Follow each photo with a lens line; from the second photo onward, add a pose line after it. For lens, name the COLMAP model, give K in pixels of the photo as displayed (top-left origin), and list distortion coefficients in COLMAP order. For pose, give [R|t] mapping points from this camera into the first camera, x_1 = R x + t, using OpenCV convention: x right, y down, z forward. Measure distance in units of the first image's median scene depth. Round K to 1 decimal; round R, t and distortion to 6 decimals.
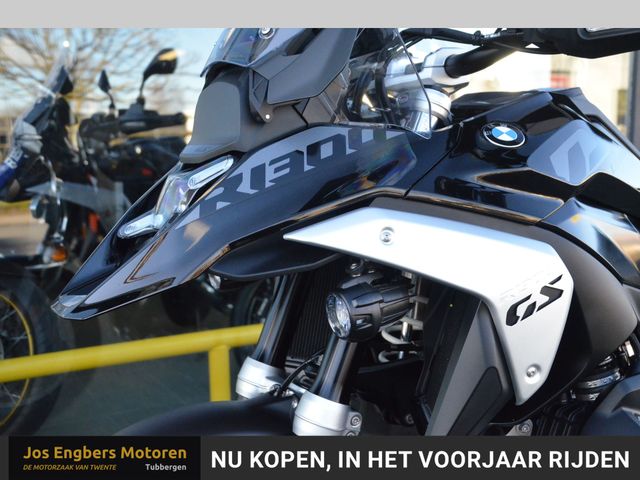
lens RADIAL K [[787.8, 0, 320.3], [0, 787.8, 251.2], [0, 0, 1]] dist [0.115155, 0.058544]
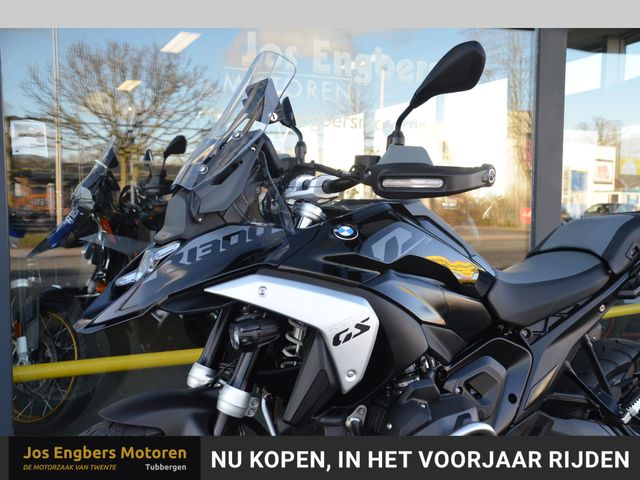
lens RADIAL K [[713.2, 0, 320.0], [0, 713.2, 240.0], [0, 0, 1]] dist [0.021347, 0.045797]
pose [[0.998595, 0.029015, -0.044340, 0.254550], [-0.031699, 0.997630, -0.061071, -0.037190], [0.042463, 0.062390, 0.997148, -0.520611]]
